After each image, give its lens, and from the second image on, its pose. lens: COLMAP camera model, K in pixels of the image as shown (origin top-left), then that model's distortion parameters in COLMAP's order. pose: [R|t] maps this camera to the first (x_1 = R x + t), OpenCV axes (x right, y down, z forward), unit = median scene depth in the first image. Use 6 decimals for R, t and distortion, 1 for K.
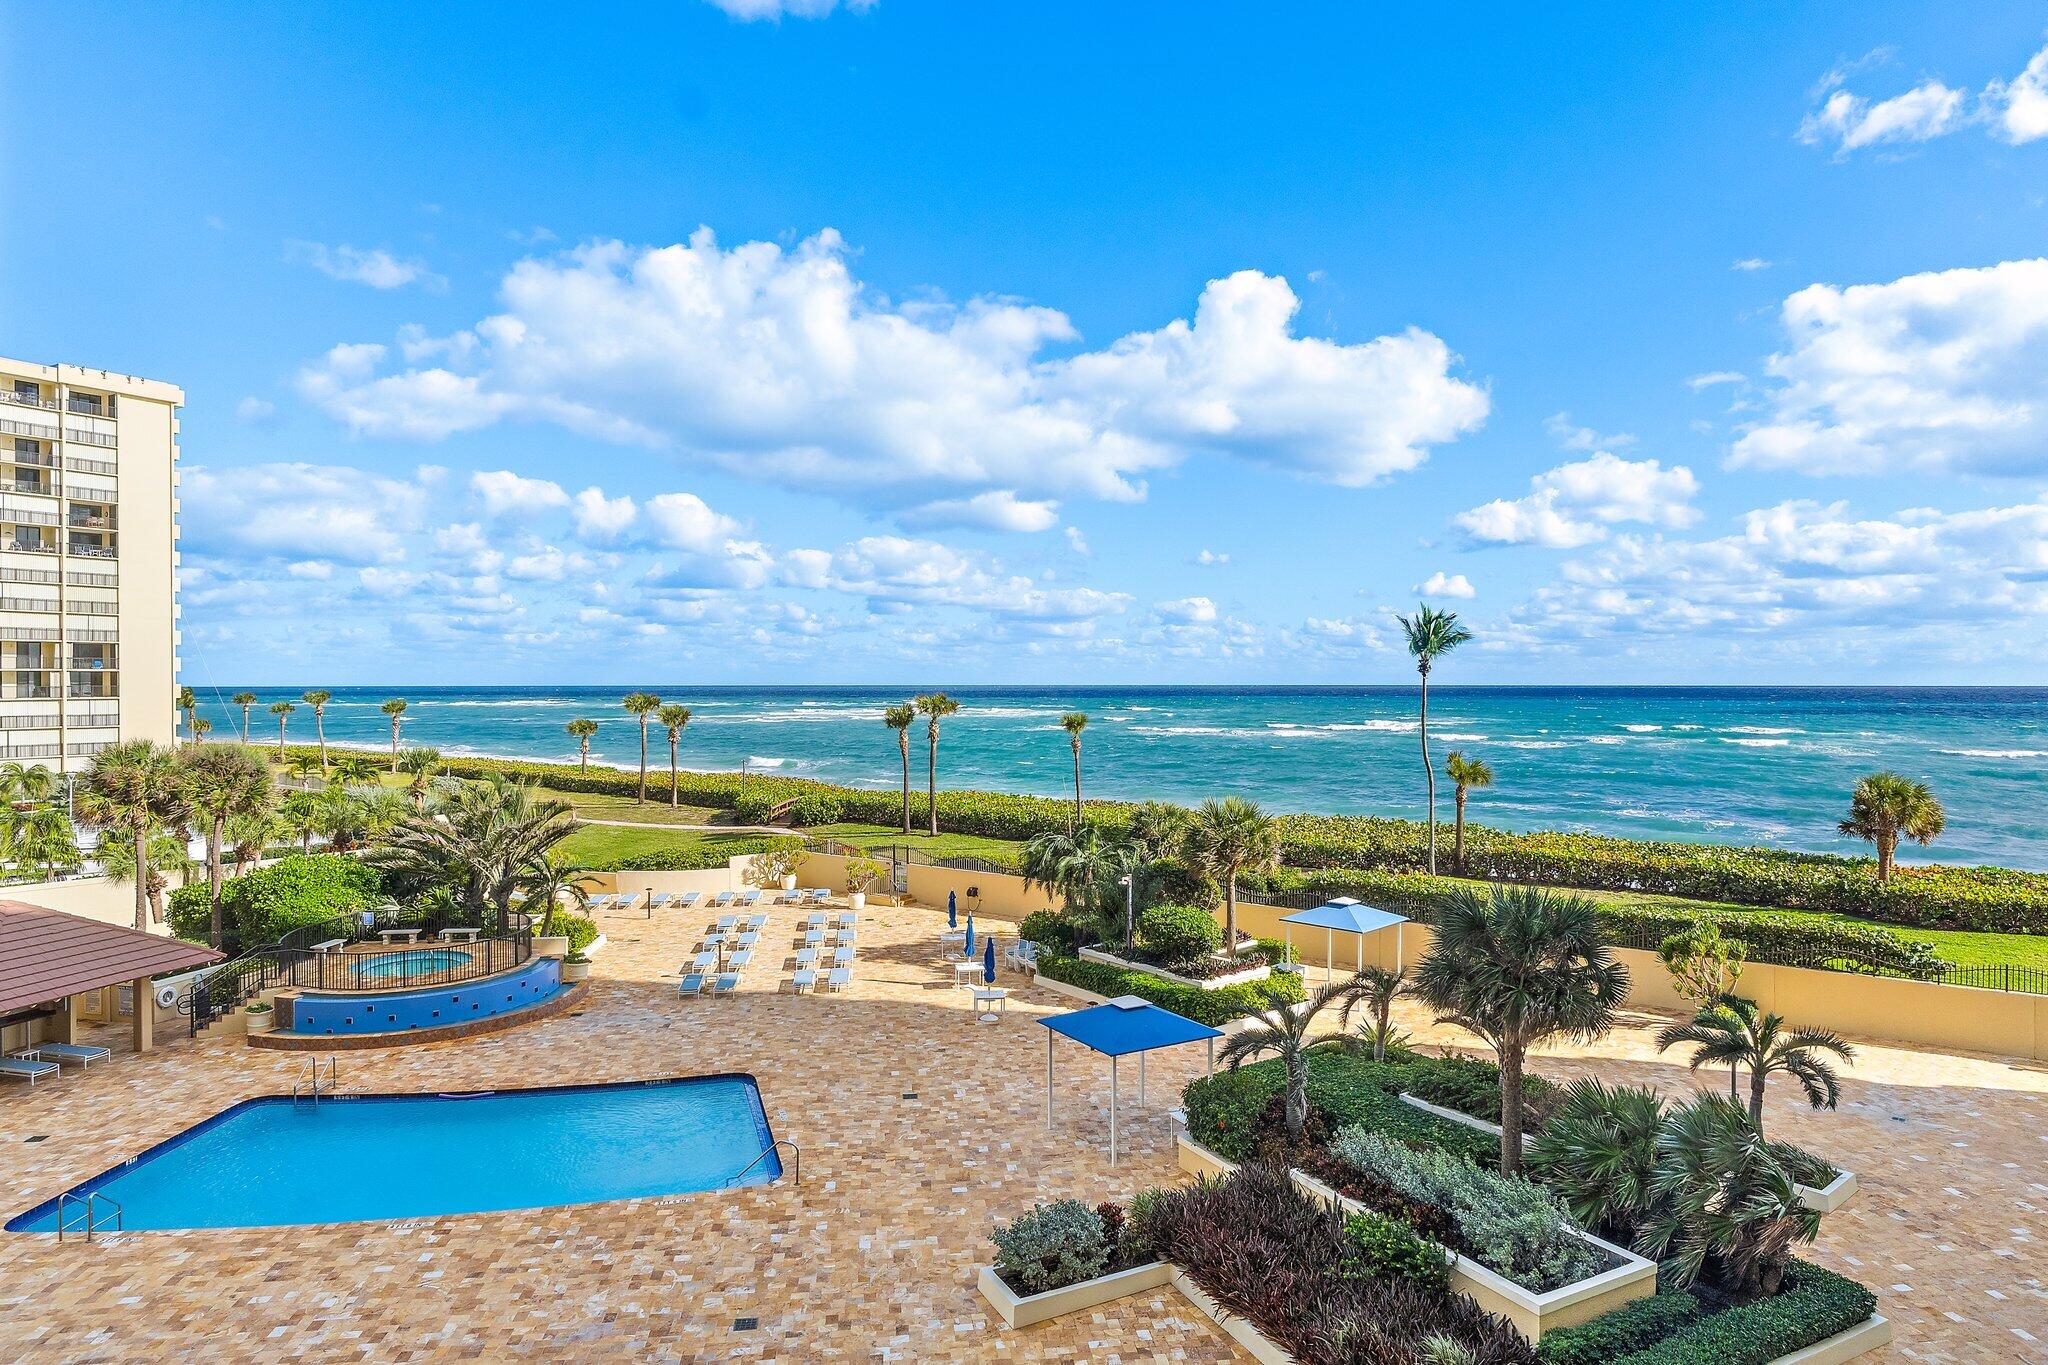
lens RADIAL K [[1188.4, 0, 1029.5], [0, 1188.4, 690.8], [0, 0, 1]] dist [0.001315, -0.001962]
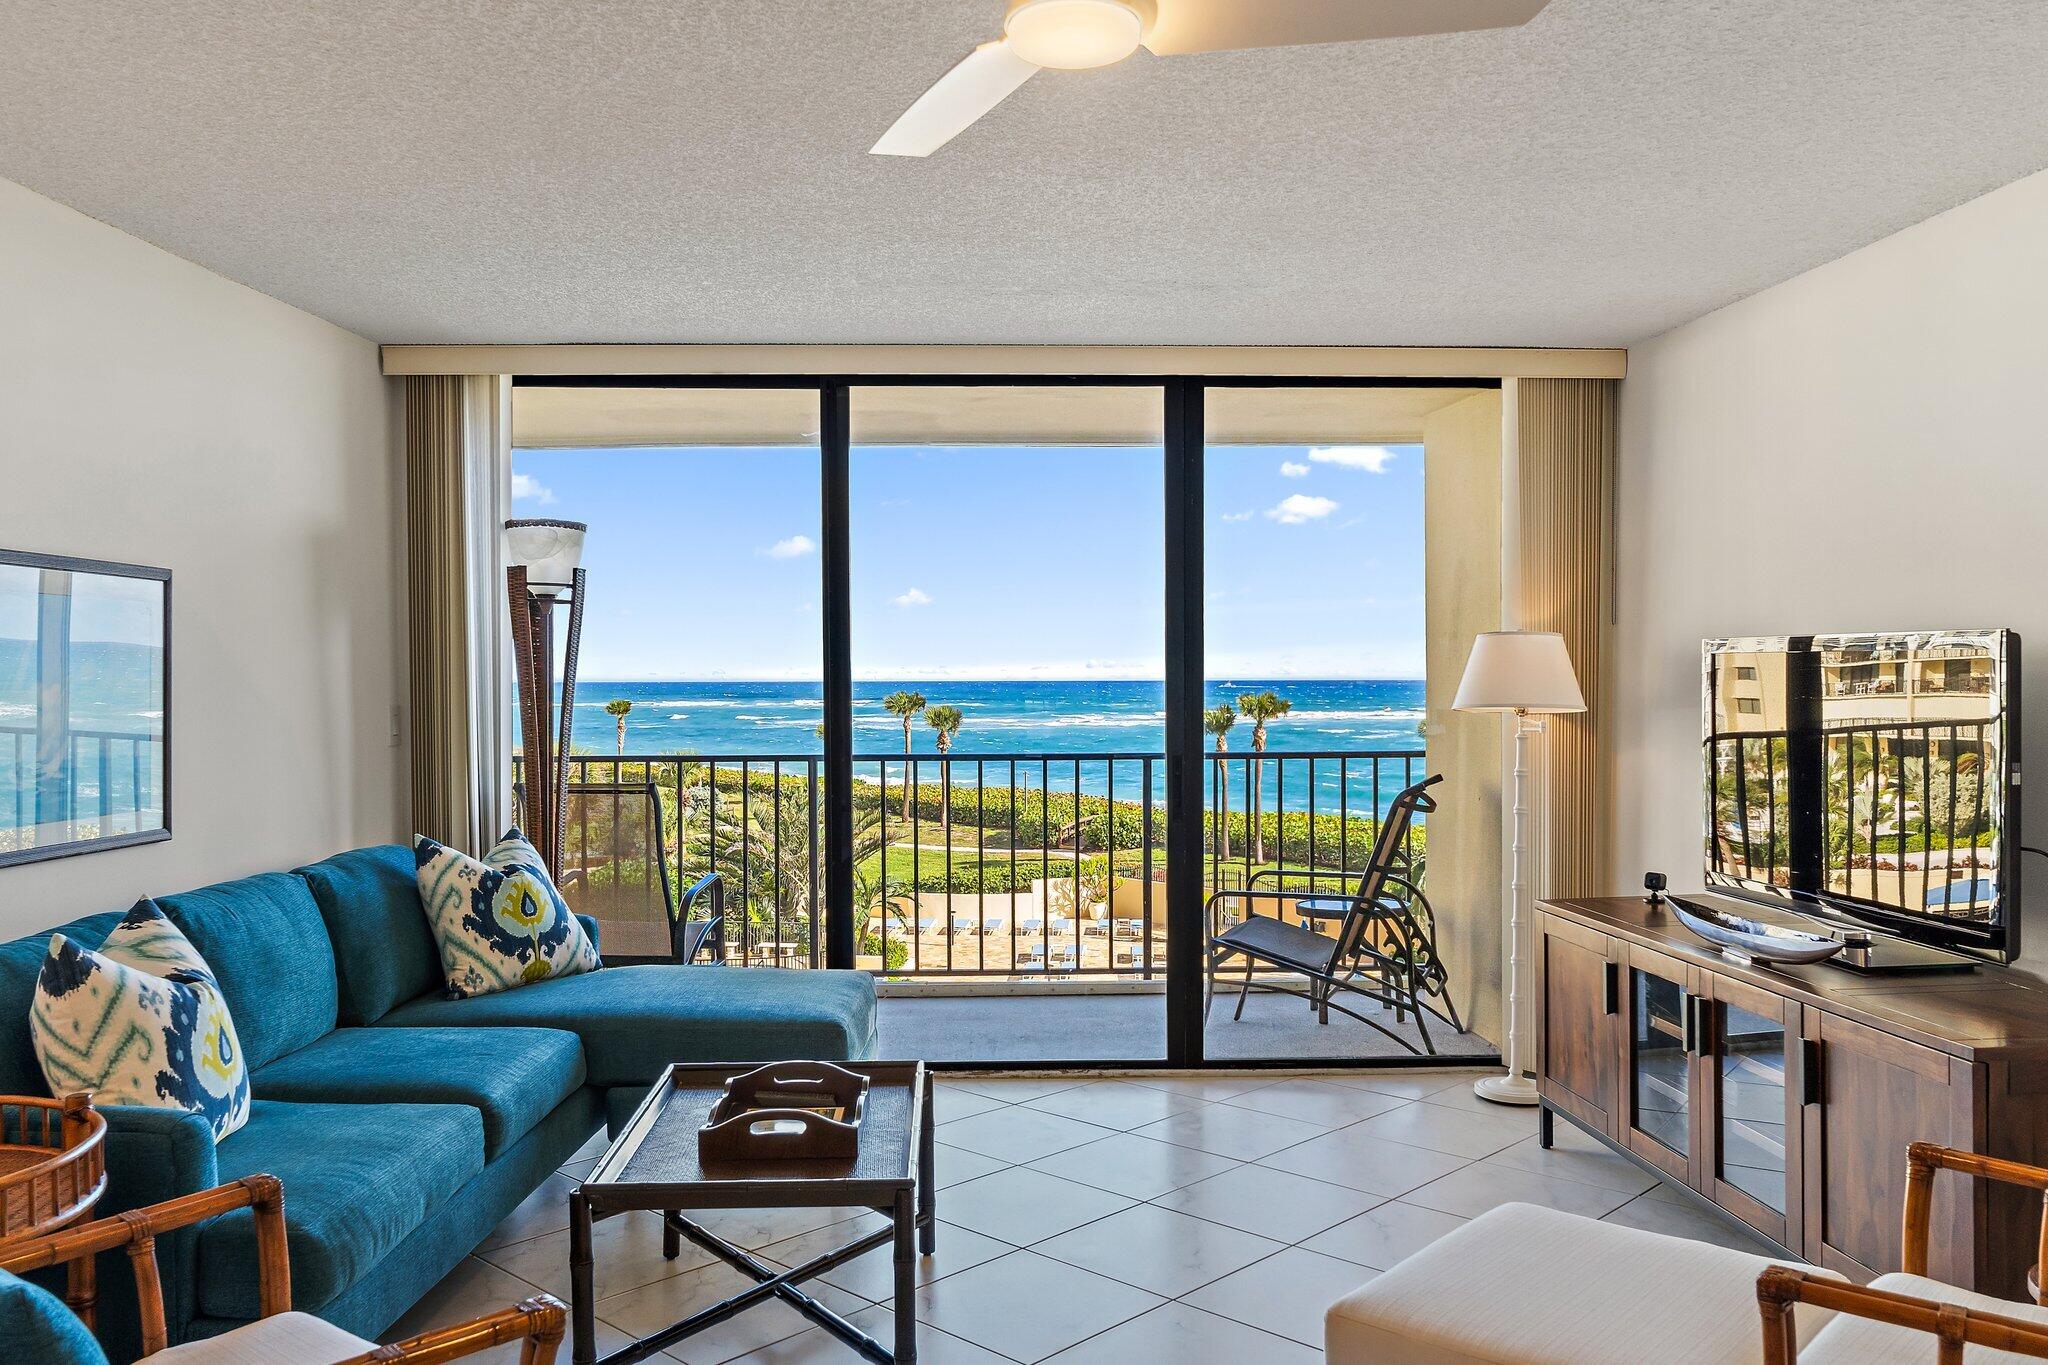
lens RADIAL K [[1558.0, 0, 1029.4], [0, 1558.0, 713.4], [0, 0, 1]] dist [-0.003774, 0.002726]
pose [[0.980493, 0.001967, -0.196546, -0.037309], [0.001216, 0.999870, 0.016073, -0.002375], [0.196552, -0.015999, 0.980363, -0.162920]]
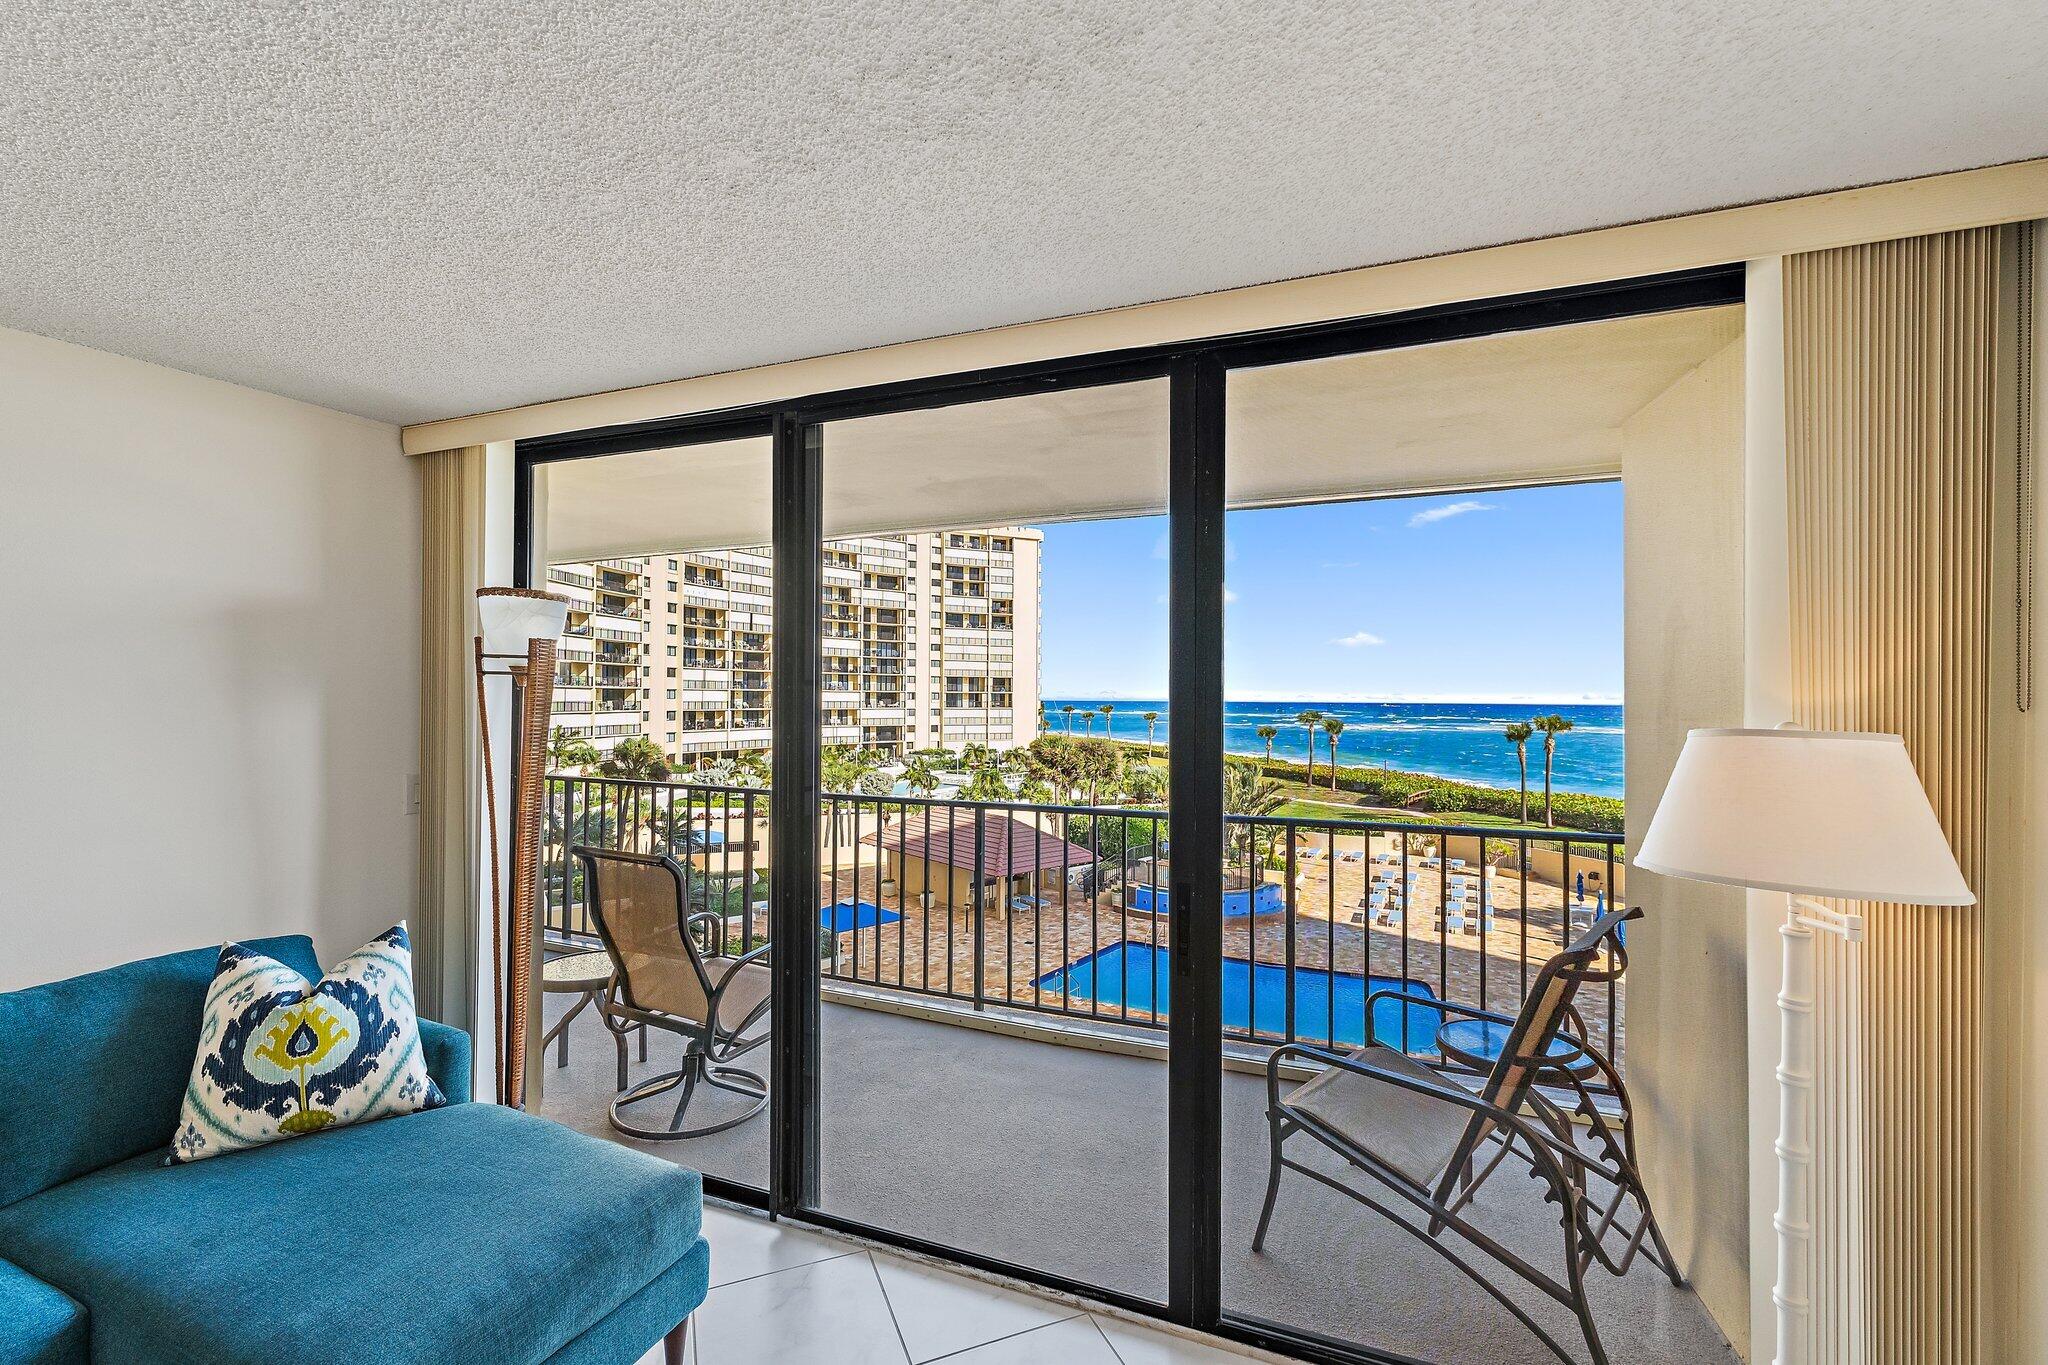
lens RADIAL K [[855.1, 0, 1045.8], [0, 855.1, 696.1], [0, 0, 1]] dist [0.007493, -0.001724]
pose [[0.830995, 0.005519, -0.556252, -0.029834], [-0.011725, 0.999902, -0.007595, -0.007159], [0.556156, 0.012834, 0.830979, -0.086588]]
